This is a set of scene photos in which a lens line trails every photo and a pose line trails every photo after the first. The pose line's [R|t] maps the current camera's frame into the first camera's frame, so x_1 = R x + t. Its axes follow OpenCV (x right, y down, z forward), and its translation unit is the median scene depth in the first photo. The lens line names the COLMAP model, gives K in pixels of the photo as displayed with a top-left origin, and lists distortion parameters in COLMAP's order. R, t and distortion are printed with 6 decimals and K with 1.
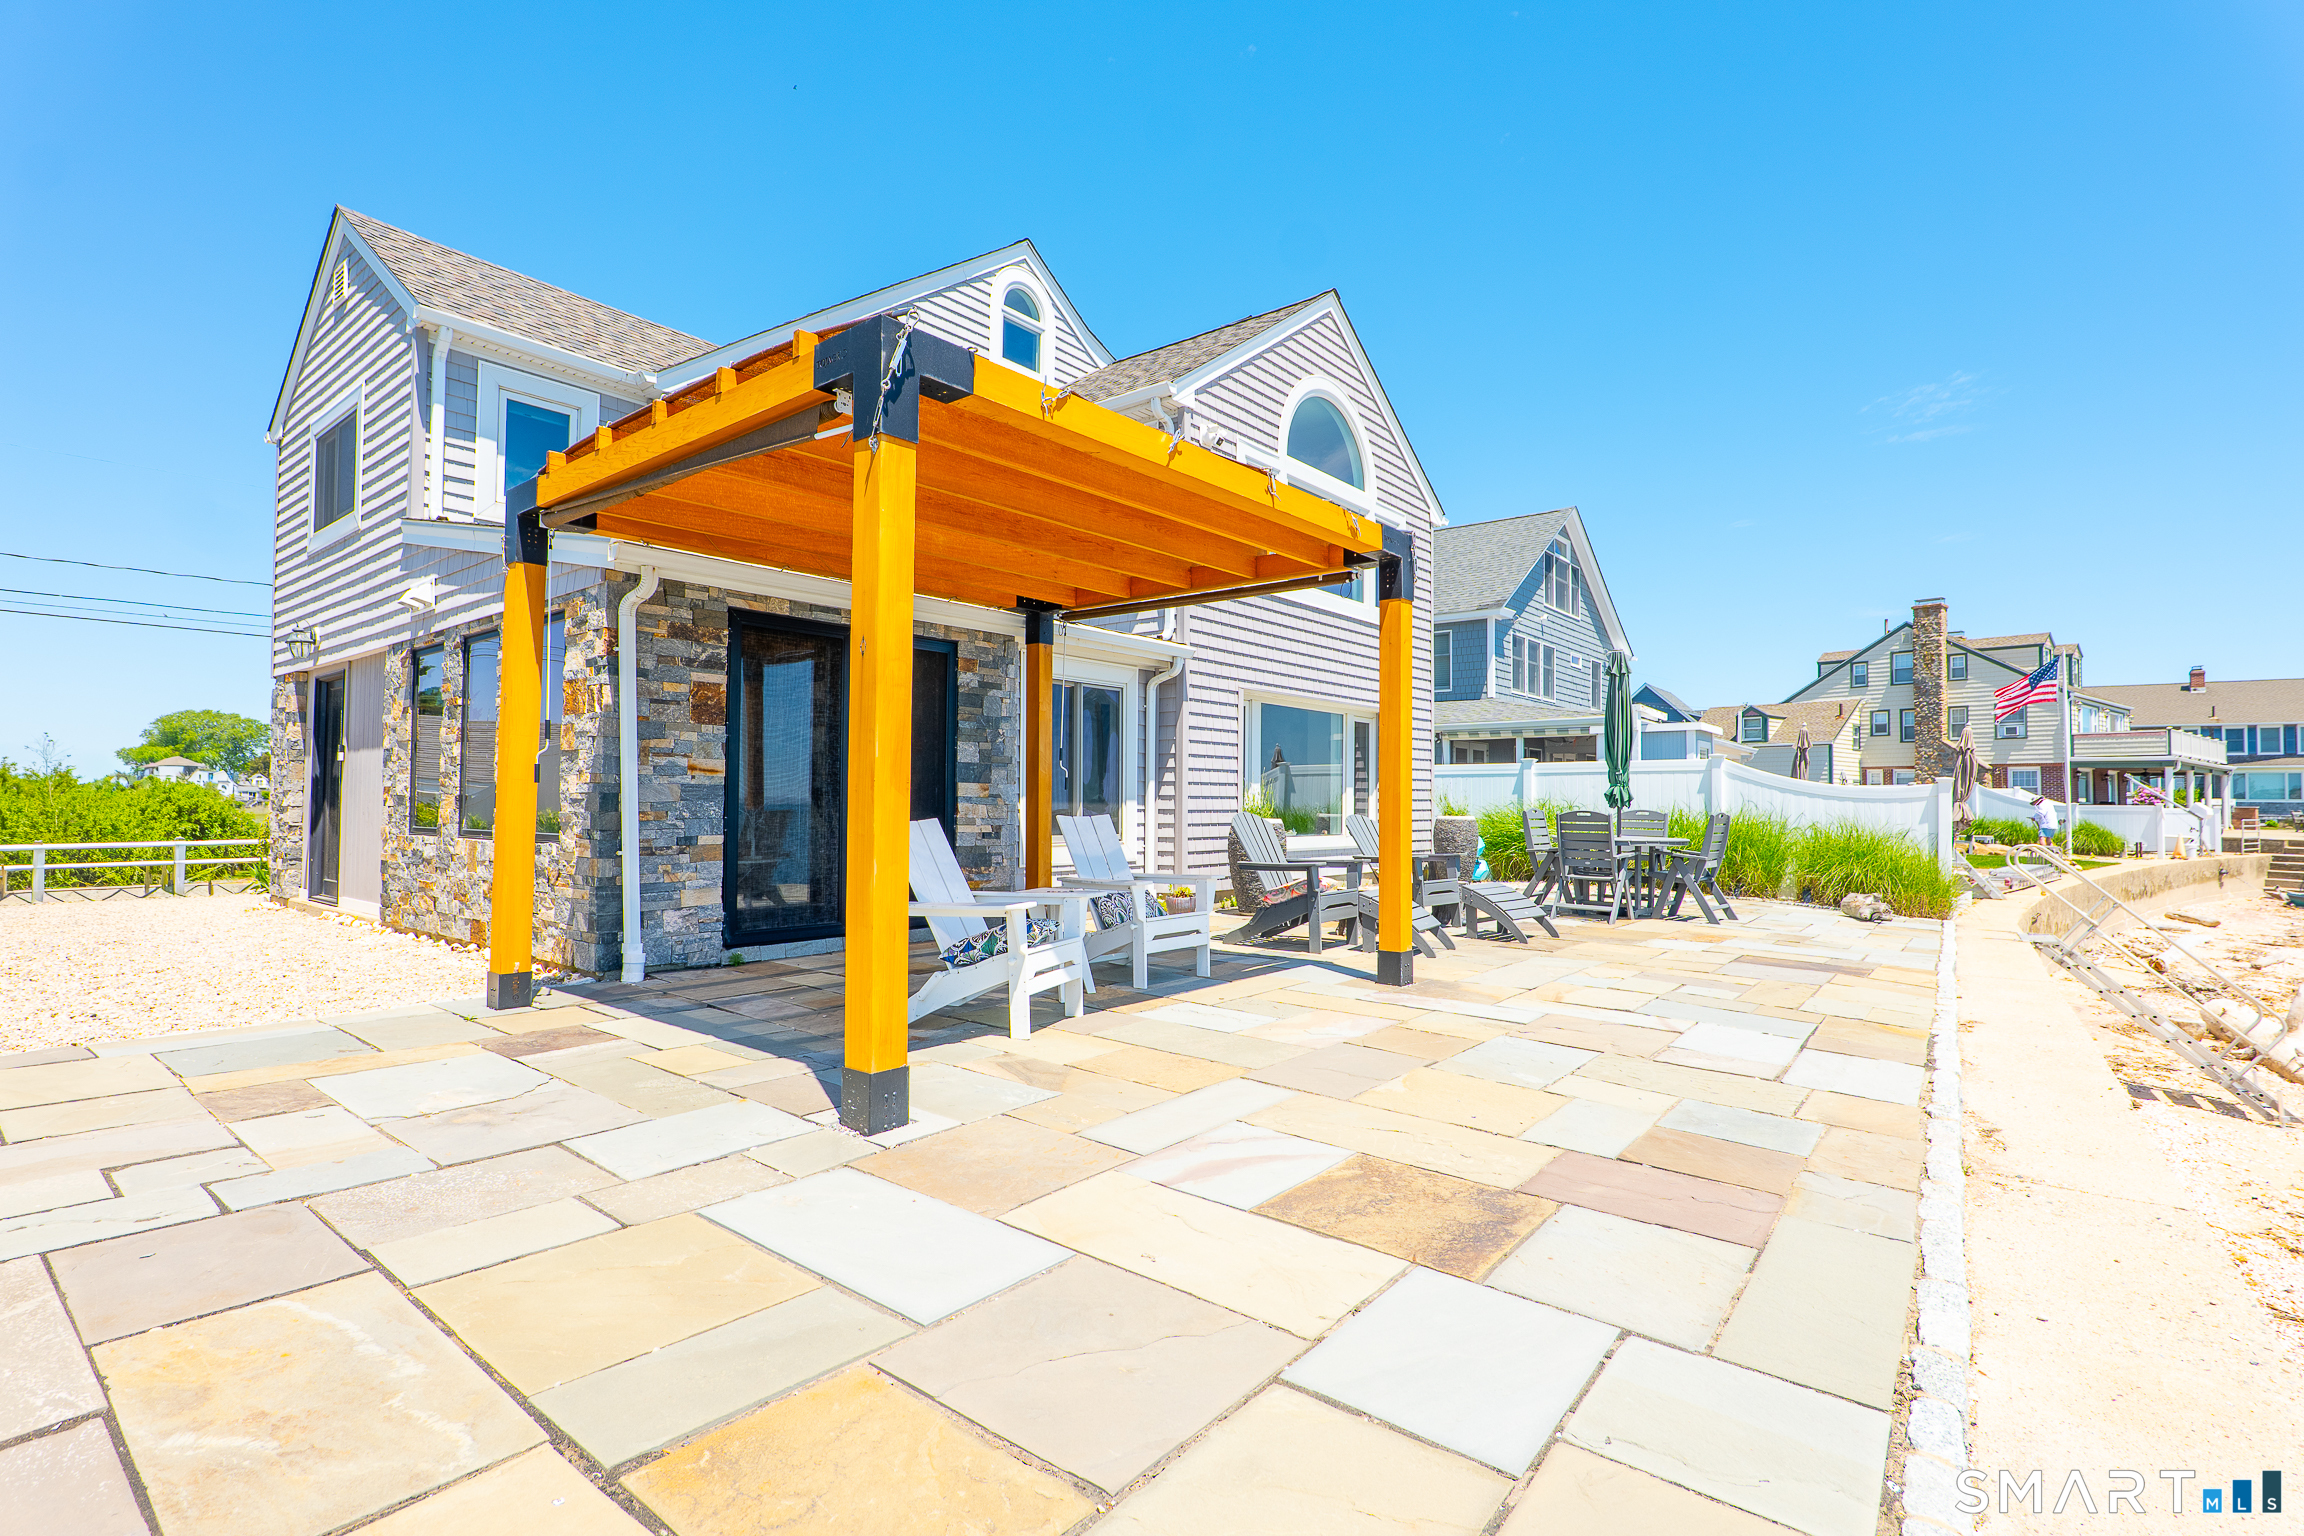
lens RADIAL K [[1067.6, 0, 1159.9], [0, 1067.6, 772.2], [0, 0, 1]] dist [-0.018639, 0.002440]
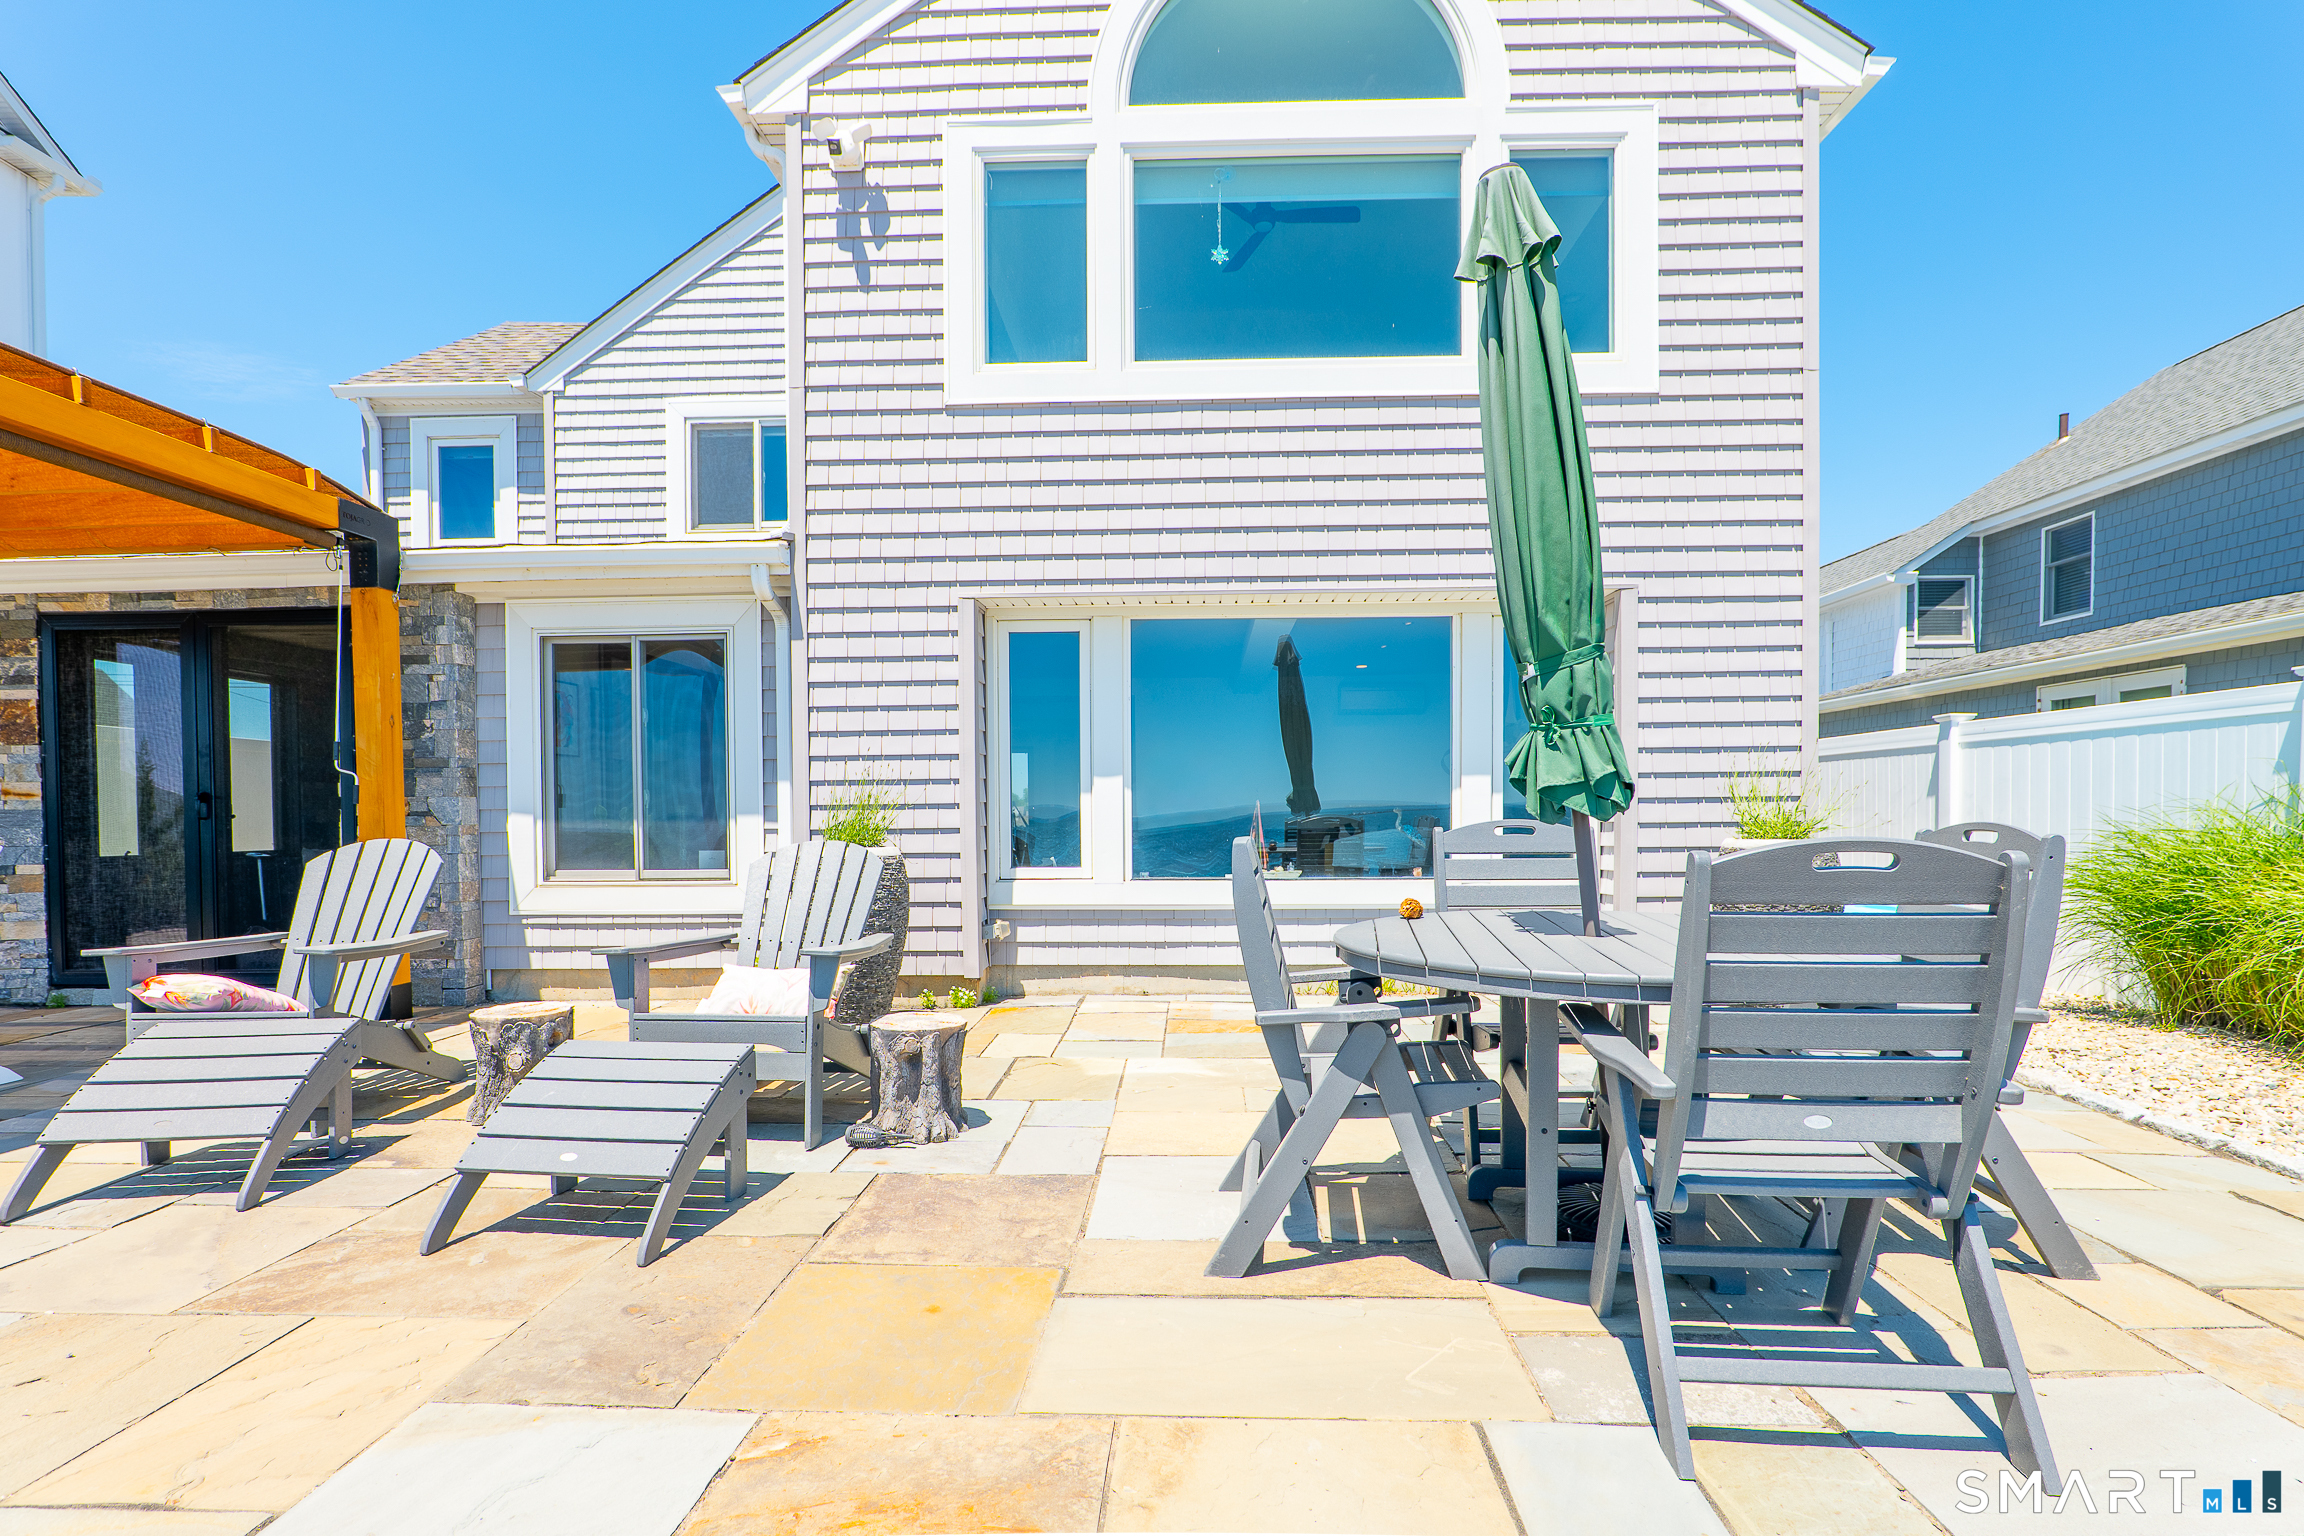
lens RADIAL K [[1067.6, 0, 1180.6], [0, 1067.6, 843.4], [0, 0, 1]] dist [-0.018639, 0.002440]
pose [[0.617869, 0.005538, -0.786261, 0.898057], [0.037781, 0.998611, 0.036724, 0.044351], [0.785373, -0.052396, 0.616802, 1.204438]]
